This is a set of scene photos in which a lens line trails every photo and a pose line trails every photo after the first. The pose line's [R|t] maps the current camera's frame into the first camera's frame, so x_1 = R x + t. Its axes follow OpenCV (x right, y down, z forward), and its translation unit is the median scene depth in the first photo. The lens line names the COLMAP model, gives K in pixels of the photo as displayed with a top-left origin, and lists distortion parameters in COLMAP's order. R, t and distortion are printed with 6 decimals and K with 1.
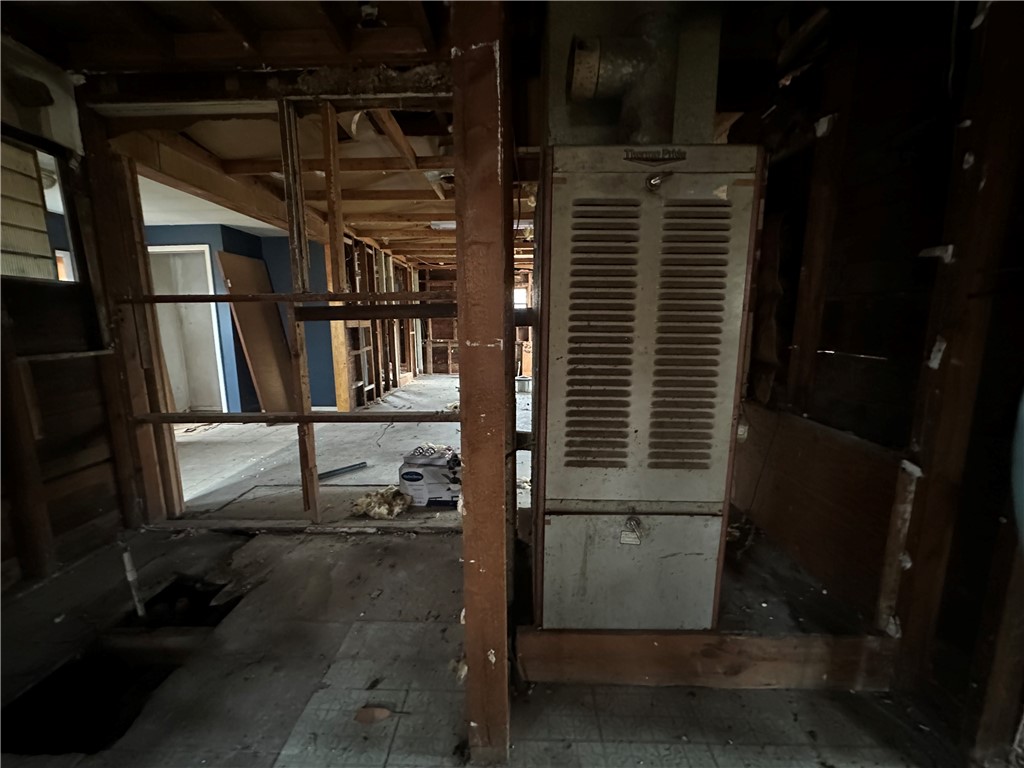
lens RADIAL K [[405.9, 0, 512.0], [0, 405.9, 384.0], [0, 0, 1]] dist [-0.002096, -0.000106]
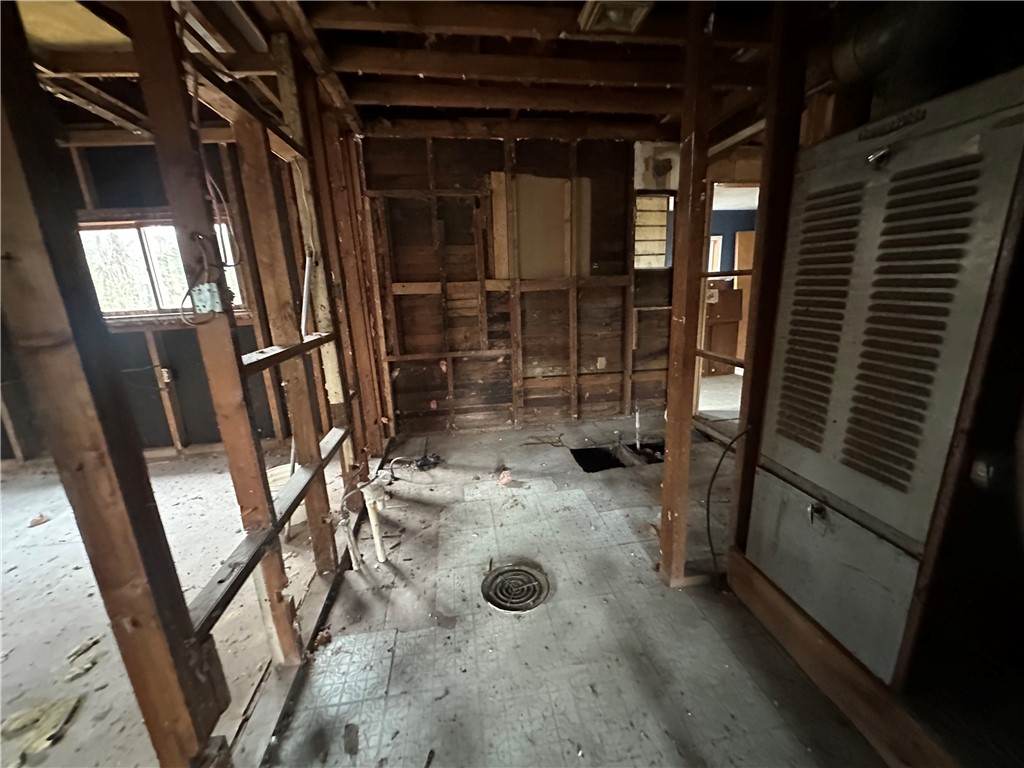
lens RADIAL K [[405.9, 0, 512.0], [0, 405.9, 384.0], [0, 0, 1]] dist [-0.002096, -0.000106]
pose [[0.167407, 0.231352, -0.958358, 1.062442], [-0.118781, 0.969729, 0.213348, -0.085058], [0.978706, 0.078119, 0.189820, 0.038608]]
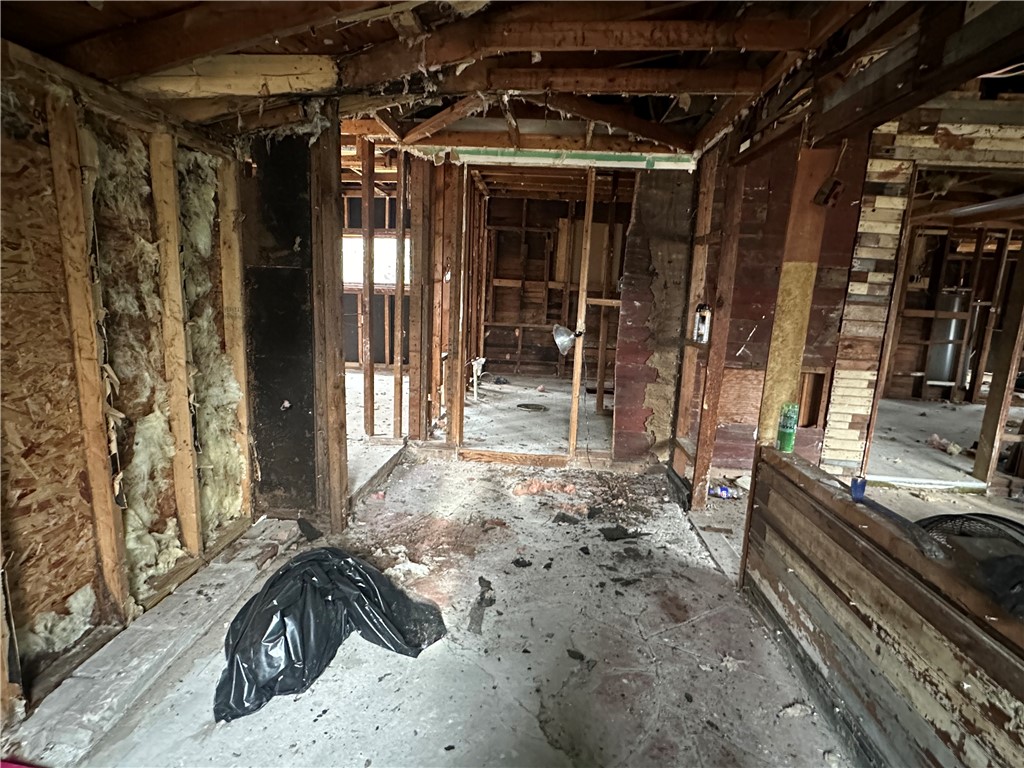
lens RADIAL K [[500.9, 0, 512.0], [0, 500.9, 384.0], [0, 0, 1]] dist [-0.003460, -0.000803]
pose [[-0.046711, 0.177221, -0.983062, 3.204047], [-0.203452, 0.961820, 0.183059, -0.020928], [0.977970, 0.208556, -0.008871, 0.173762]]
